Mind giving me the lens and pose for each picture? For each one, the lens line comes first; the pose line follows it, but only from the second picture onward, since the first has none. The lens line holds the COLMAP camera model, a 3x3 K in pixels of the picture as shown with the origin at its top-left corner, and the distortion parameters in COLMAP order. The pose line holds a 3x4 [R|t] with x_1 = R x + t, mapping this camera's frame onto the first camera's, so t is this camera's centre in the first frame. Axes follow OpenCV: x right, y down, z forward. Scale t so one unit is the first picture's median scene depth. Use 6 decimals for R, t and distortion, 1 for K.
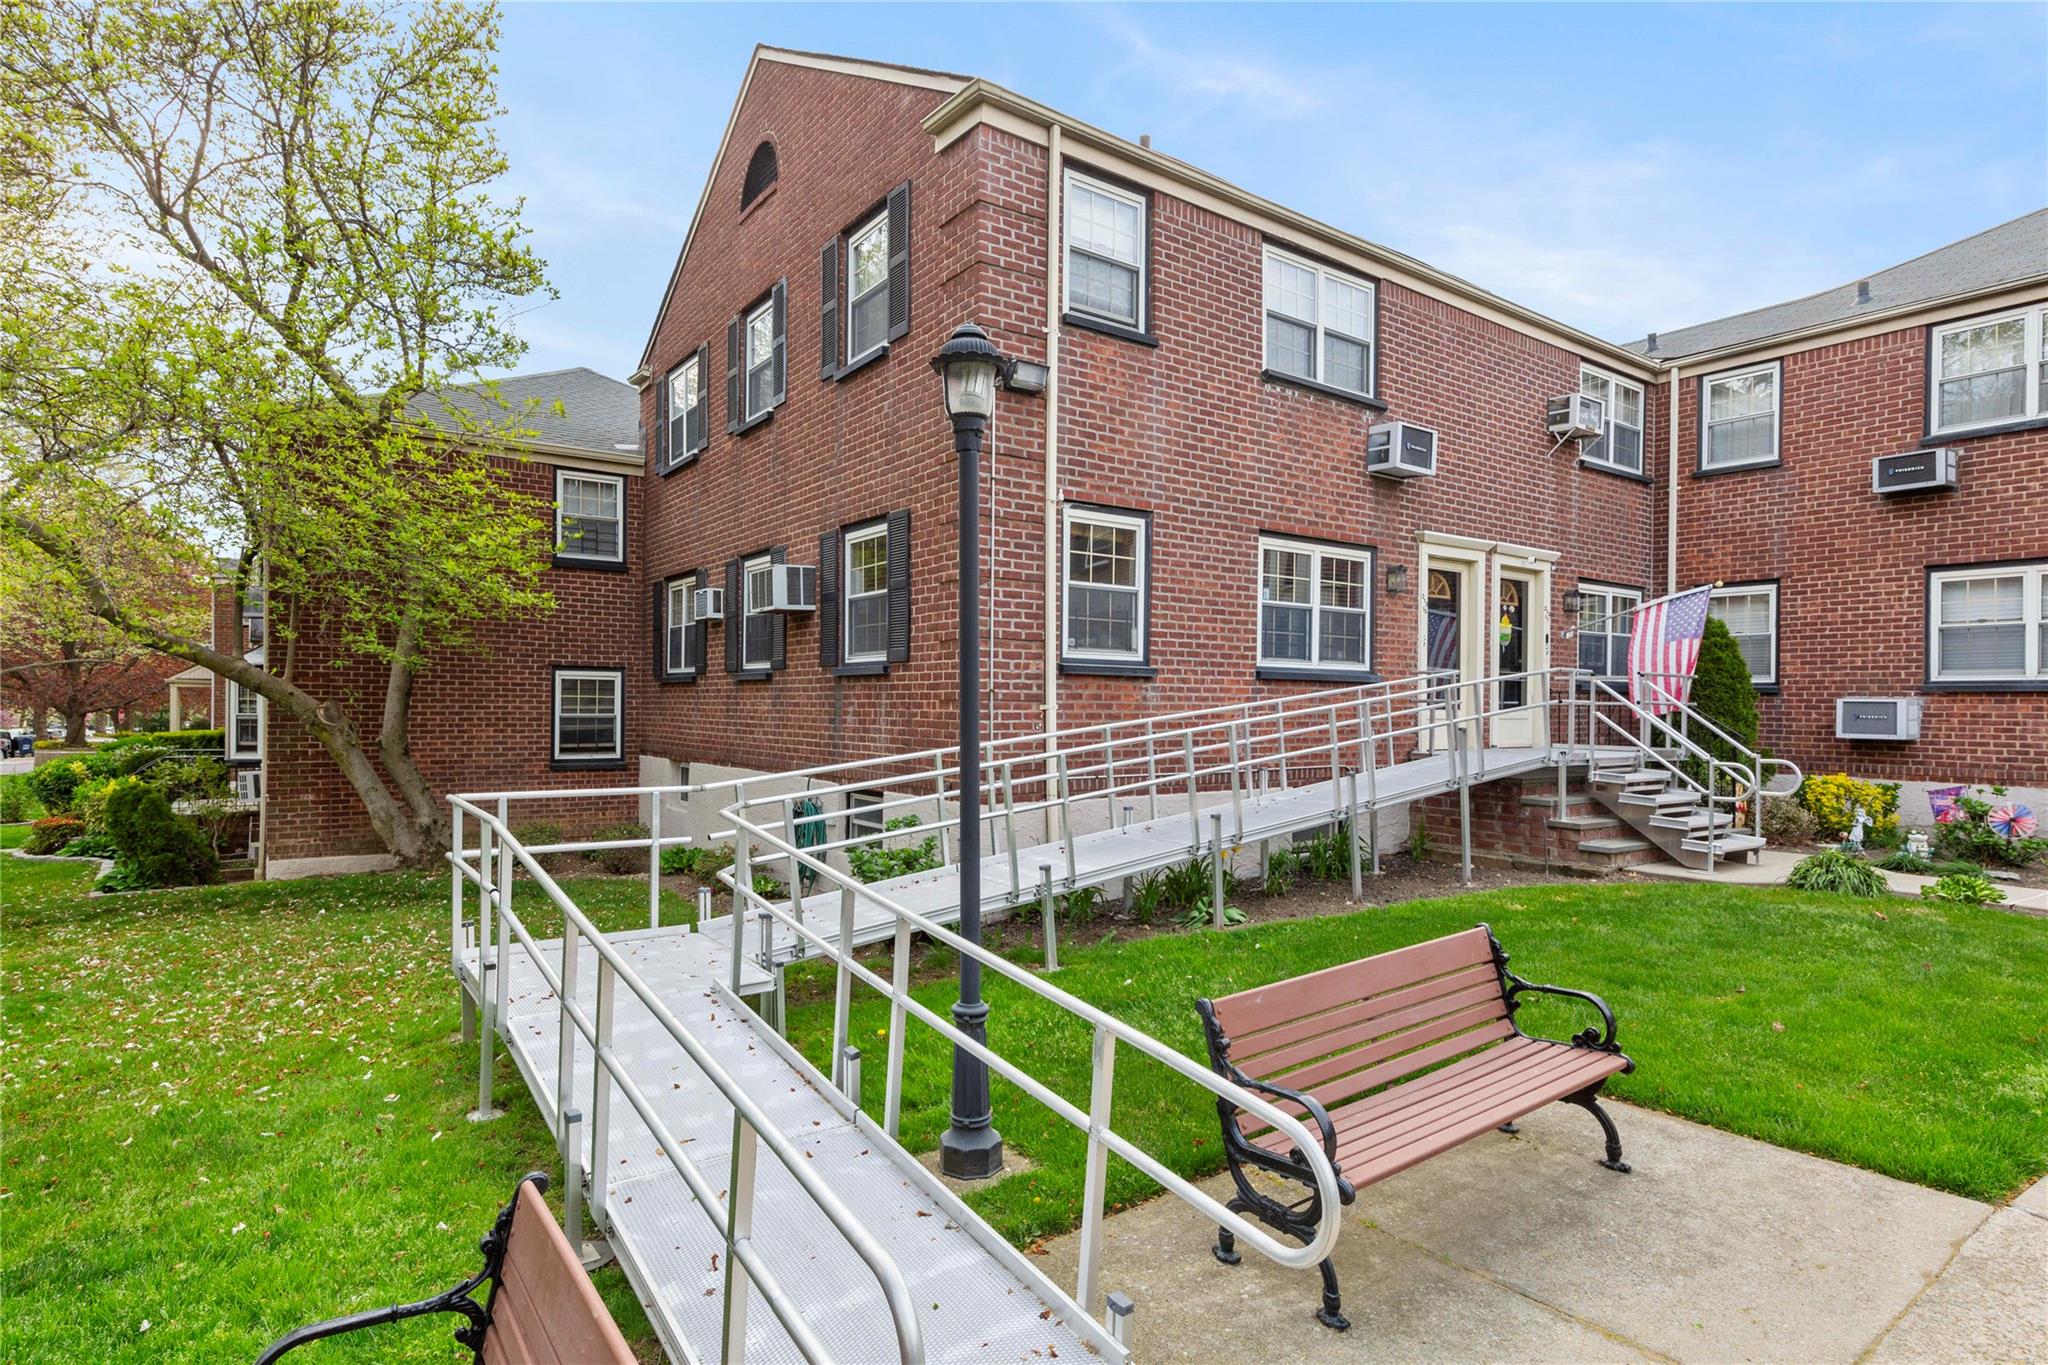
lens RADIAL K [[1044.0, 0, 1027.1], [0, 1044.0, 701.7], [0, 0, 1]] dist [0.073310, -0.000025]
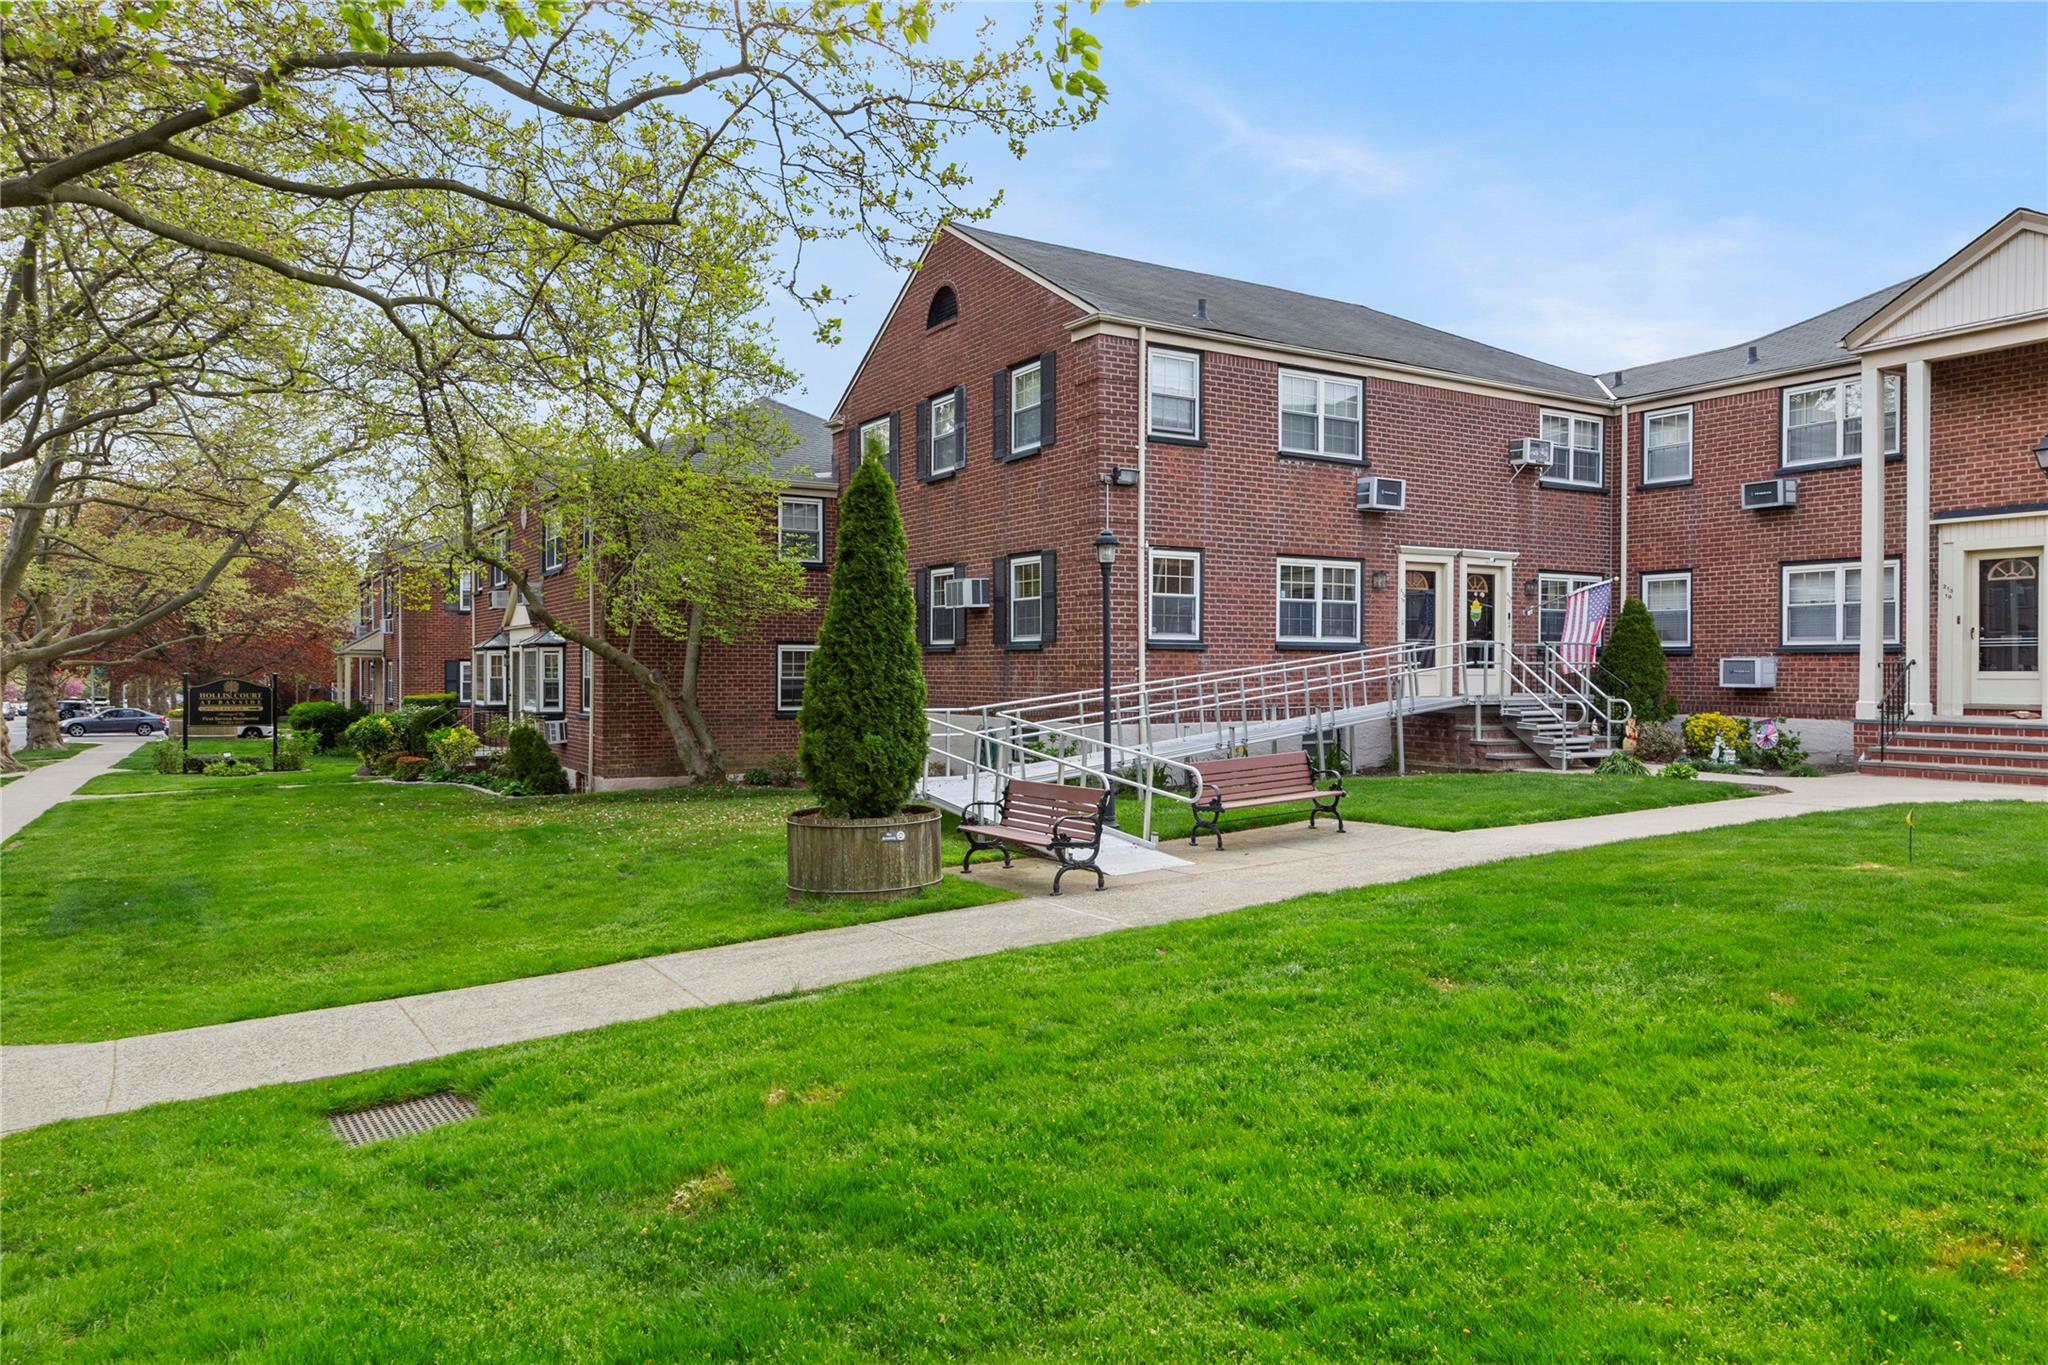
lens RADIAL K [[1404.7, 0, 1024.0], [0, 1404.7, 682.5], [0, 0, 1]] dist [0.047684, -0.000062]
pose [[0.997315, -0.006864, -0.072911, -0.001569], [0.007810, 0.999889, 0.012688, -0.002354], [0.072816, -0.013223, 0.997258, -1.070463]]
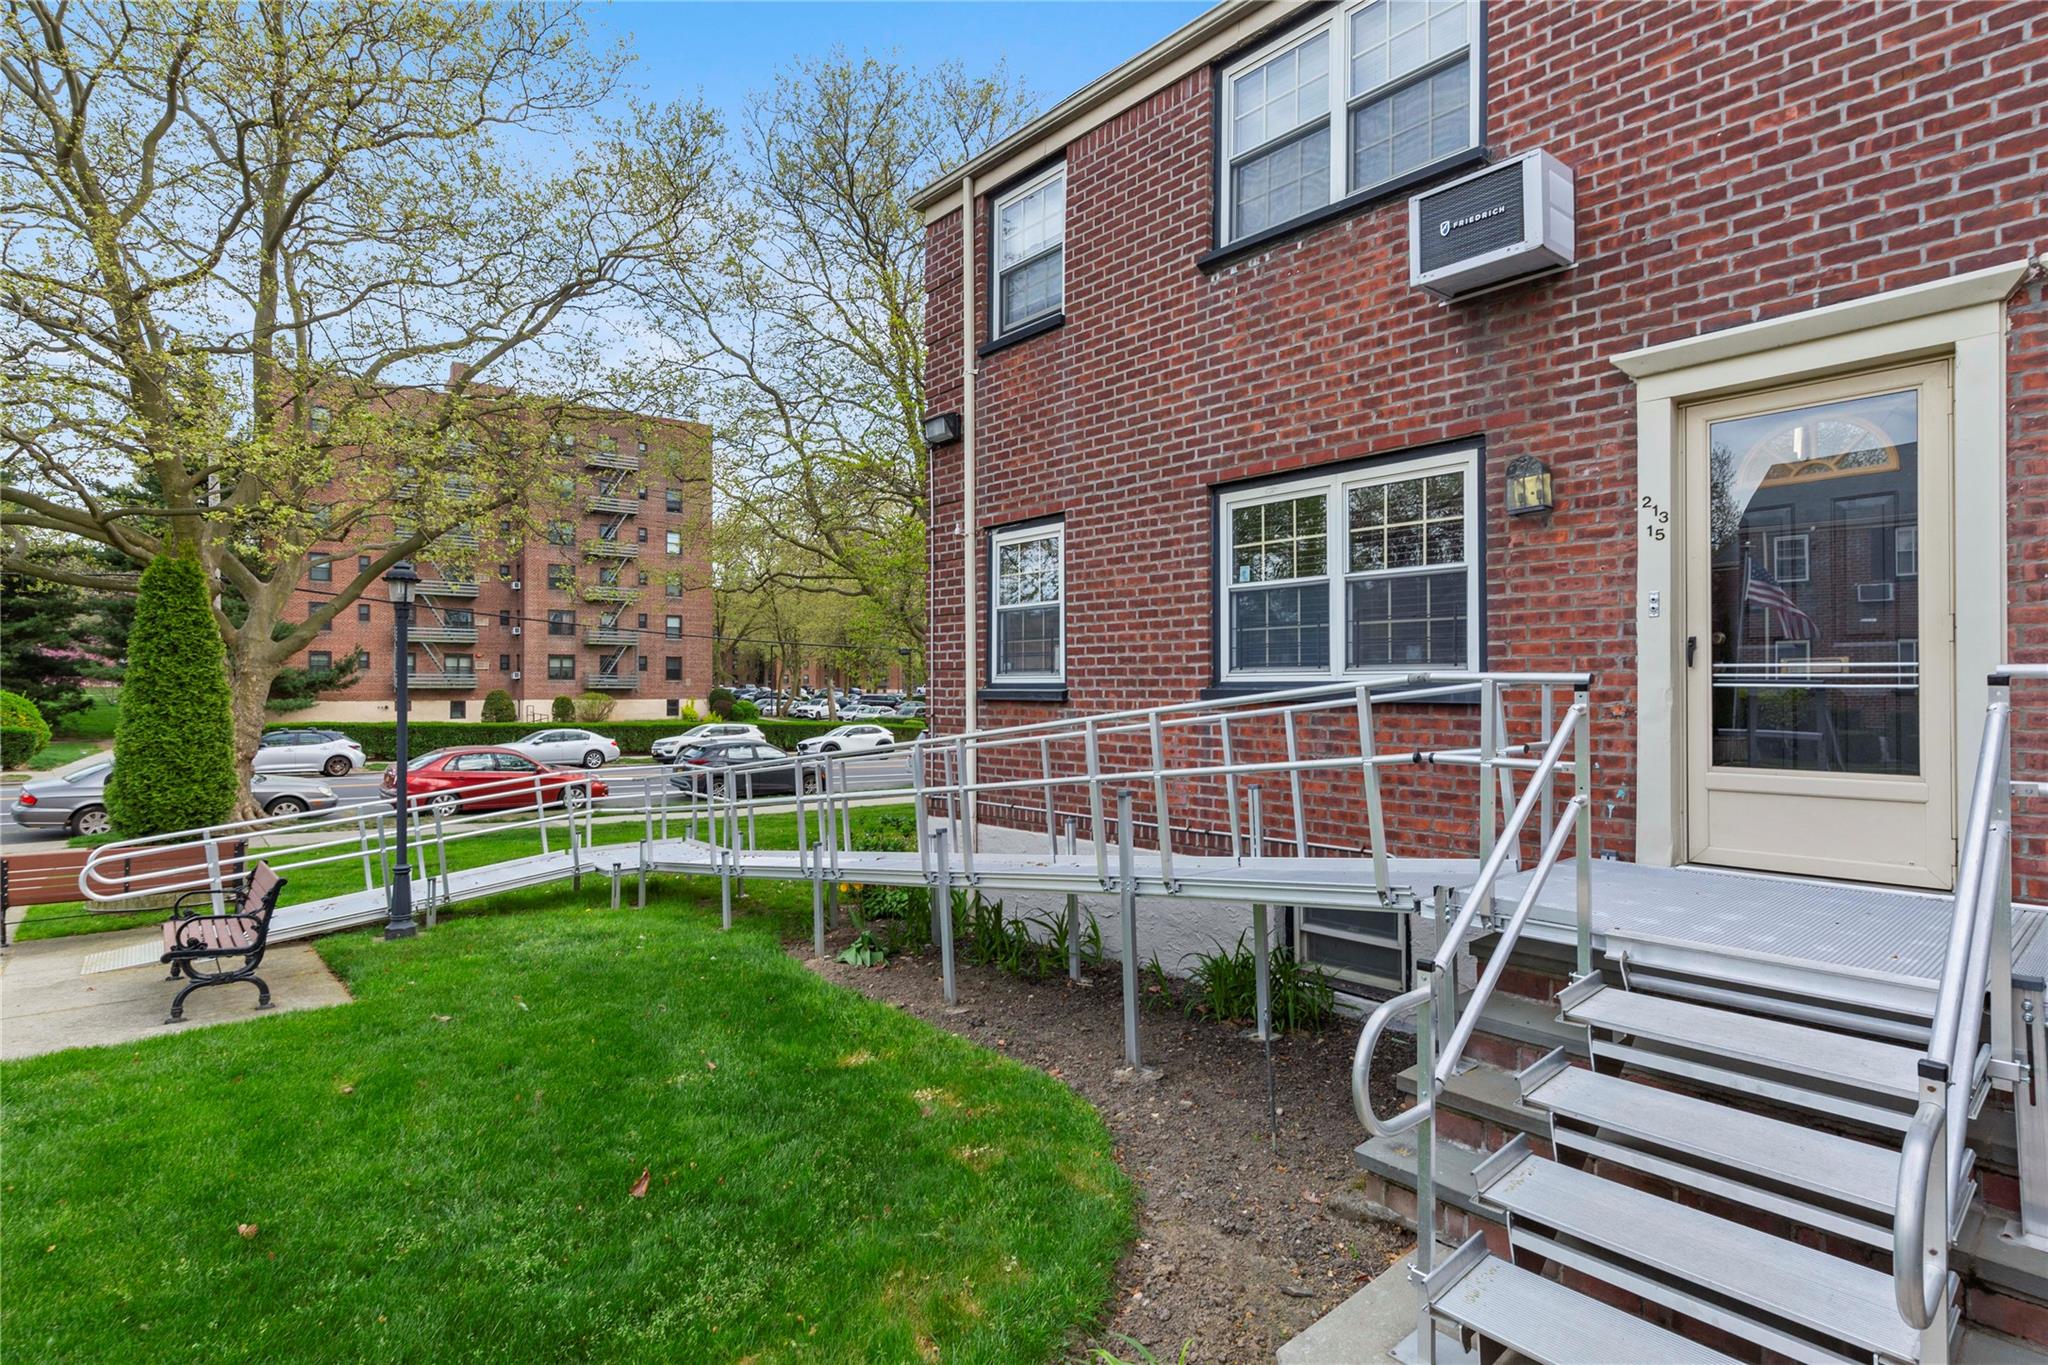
lens RADIAL K [[1044.0, 0, 1027.1], [0, 1044.0, 701.7], [0, 0, 1]] dist [0.073310, -0.000025]
pose [[0.116631, -0.006329, -0.993155, 0.866887], [-0.002079, 0.999976, -0.006617, -0.015381], [0.993173, 0.002837, 0.116615, 0.768076]]
